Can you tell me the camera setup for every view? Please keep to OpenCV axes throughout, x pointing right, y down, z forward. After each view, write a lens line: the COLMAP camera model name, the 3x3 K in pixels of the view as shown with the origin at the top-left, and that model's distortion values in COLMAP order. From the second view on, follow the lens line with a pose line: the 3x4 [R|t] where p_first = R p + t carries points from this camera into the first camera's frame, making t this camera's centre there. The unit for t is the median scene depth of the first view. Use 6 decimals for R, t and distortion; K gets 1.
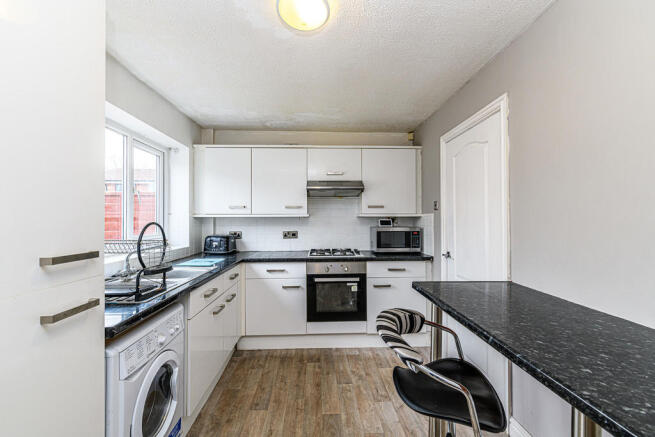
lens RADIAL K [[279.5, 0, 329.0], [0, 279.5, 218.7], [0, 0, 1]] dist [-0.001182, -0.000274]
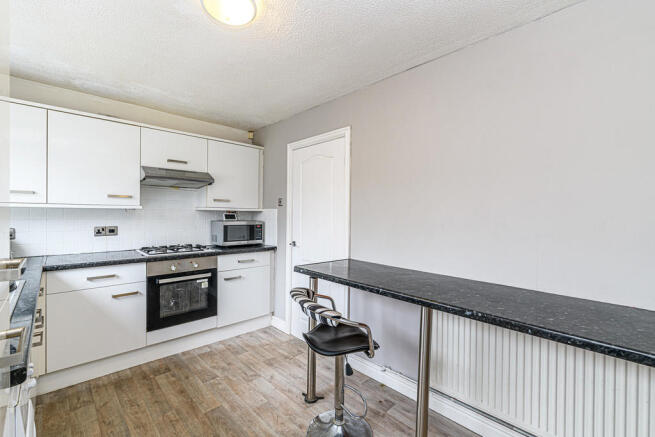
lens RADIAL K [[279.5, 0, 330.7], [0, 279.5, 217.9], [0, 0, 1]] dist [-0.001182, -0.000274]
pose [[0.750897, 0.003898, 0.660407, -0.218654], [-0.017605, 0.999745, 0.014117, -0.002092], [-0.660184, -0.022227, 0.750775, -0.006149]]
